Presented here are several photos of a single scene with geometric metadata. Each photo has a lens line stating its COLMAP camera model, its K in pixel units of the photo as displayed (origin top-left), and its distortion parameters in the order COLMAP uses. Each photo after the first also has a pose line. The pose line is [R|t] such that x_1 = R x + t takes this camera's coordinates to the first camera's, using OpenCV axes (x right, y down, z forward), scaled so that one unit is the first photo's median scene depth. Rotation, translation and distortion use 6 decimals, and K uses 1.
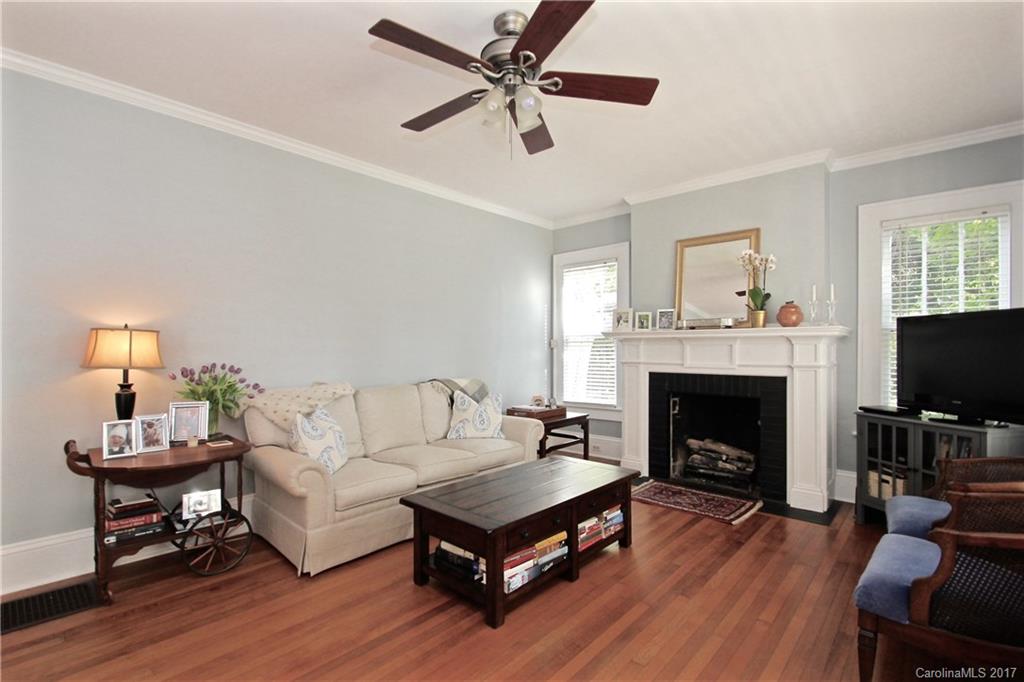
lens RADIAL K [[473.9, 0, 492.5], [0, 473.9, 349.5], [0, 0, 1]] dist [-0.001281, -0.011505]
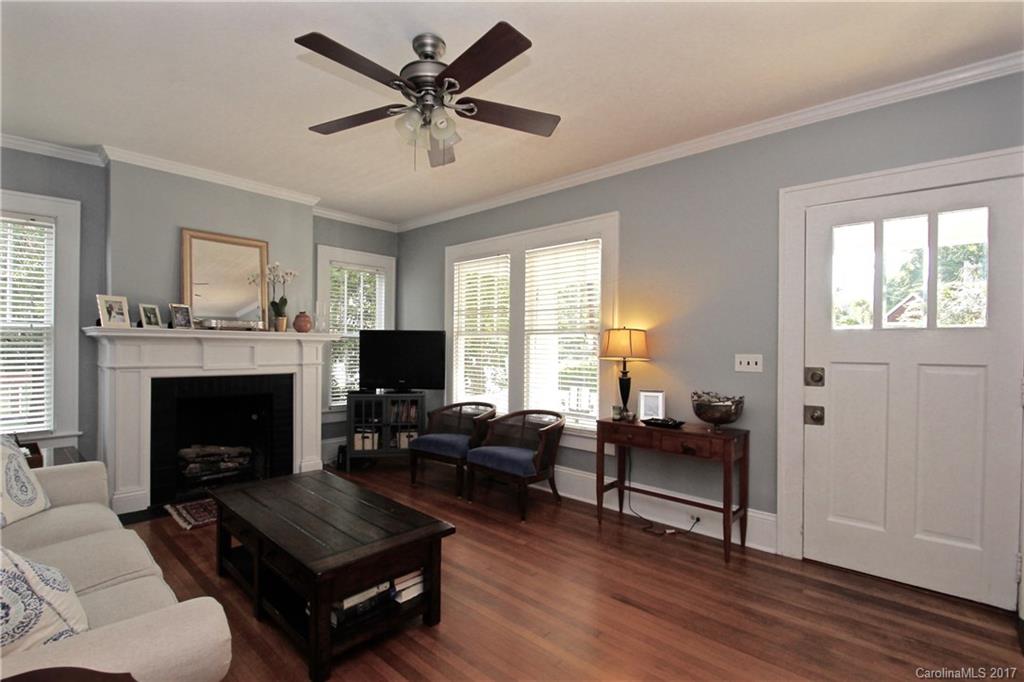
lens RADIAL K [[473.9, 0, 492.5], [0, 473.9, 349.5], [0, 0, 1]] dist [-0.001281, -0.011505]
pose [[0.002971, -0.005170, 0.999982, -0.551911], [-0.010182, 0.999935, 0.005200, -0.013671], [-0.999944, -0.010197, 0.002919, 0.464714]]
